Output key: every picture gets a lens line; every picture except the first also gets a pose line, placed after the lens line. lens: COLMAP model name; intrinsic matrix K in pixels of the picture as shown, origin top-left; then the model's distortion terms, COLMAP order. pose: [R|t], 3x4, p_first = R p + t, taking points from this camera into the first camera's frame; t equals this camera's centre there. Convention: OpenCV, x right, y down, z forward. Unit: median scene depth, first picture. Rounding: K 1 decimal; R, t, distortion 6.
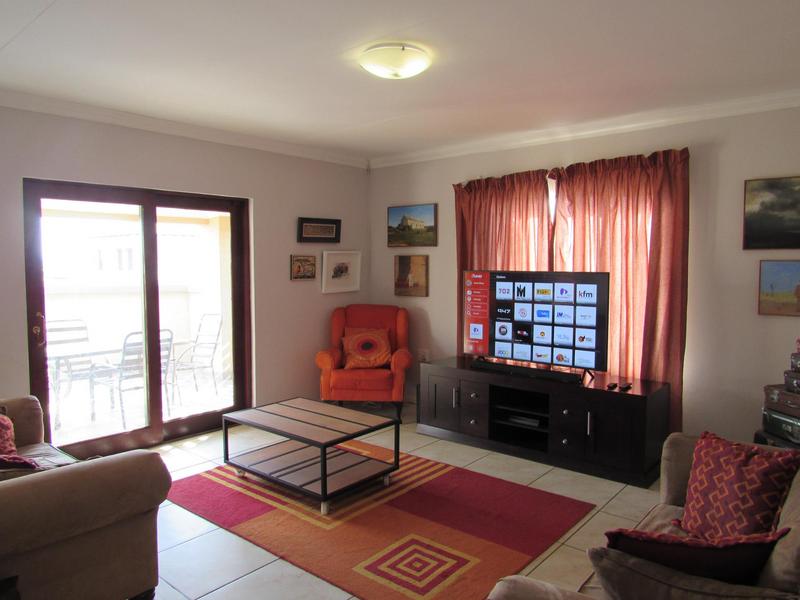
lens RADIAL K [[575.0, 0, 401.8], [0, 575.0, 298.2], [0, 0, 1]] dist [-0.022440, 0.011452]
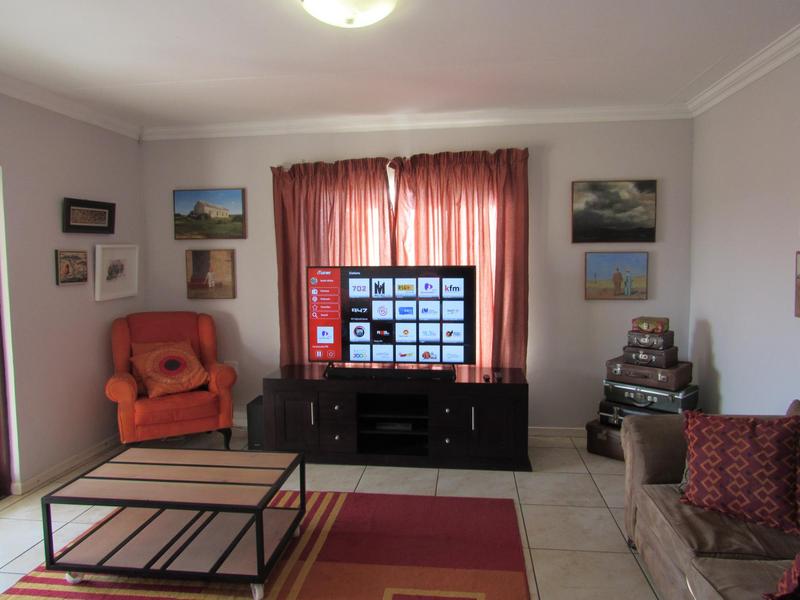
lens RADIAL K [[575.0, 0, 400.0], [0, 575.0, 298.0], [0, 0, 1]] dist [-0.022440, 0.011452]
pose [[0.836842, -0.050500, 0.545111, -0.275815], [0.044372, 0.998717, 0.024403, -0.017388], [-0.545644, 0.003766, 0.838009, 0.209413]]
